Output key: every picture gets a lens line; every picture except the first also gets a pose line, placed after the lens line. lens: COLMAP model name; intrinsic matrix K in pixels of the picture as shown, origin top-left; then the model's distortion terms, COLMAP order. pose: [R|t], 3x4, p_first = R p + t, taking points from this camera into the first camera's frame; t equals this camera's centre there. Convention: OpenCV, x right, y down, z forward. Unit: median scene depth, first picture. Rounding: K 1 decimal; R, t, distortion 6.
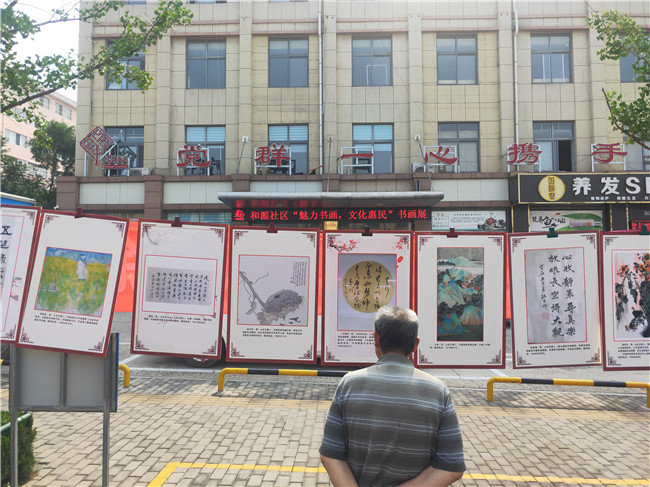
lens RADIAL K [[505.5, 0, 323.7], [0, 505.5, 249.4], [0, 0, 1]] dist [-0.003617, -0.007671]
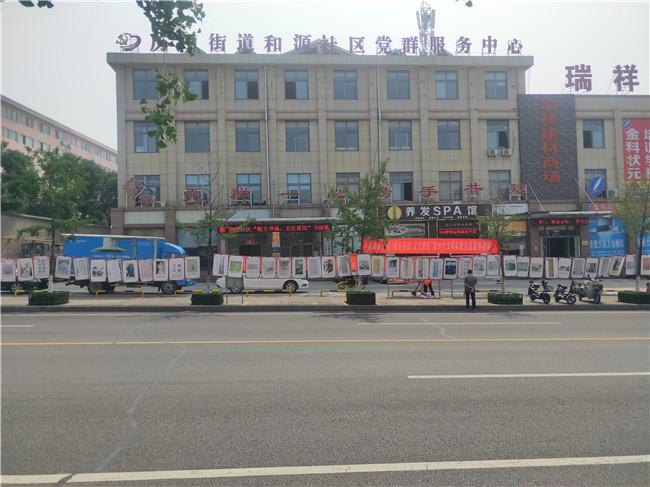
lens RADIAL K [[497.7, 0, 325.0], [0, 497.7, 243.5], [0, 0, 1]] dist [0.009330, -0.003093]
pose [[0.993041, -0.021636, 0.115769, -0.014934], [0.019740, 0.999652, 0.017500, -0.040273], [-0.116107, -0.015093, 0.993122, -0.689464]]
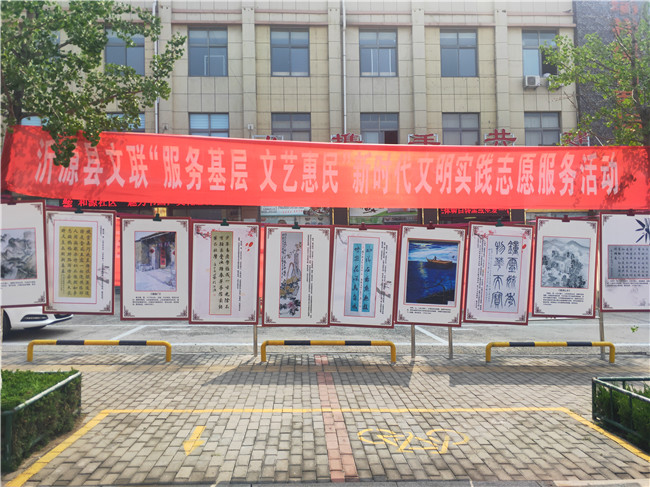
lens RADIAL K [[493.9, 0, 329.5], [0, 493.9, 246.5], [0, 0, 1]] dist [0.003049, -0.003292]
pose [[0.995662, -0.012671, 0.092175, 0.248155], [0.011072, 0.999779, 0.017844, 0.008169], [-0.092381, -0.016746, 0.995583, -0.032011]]
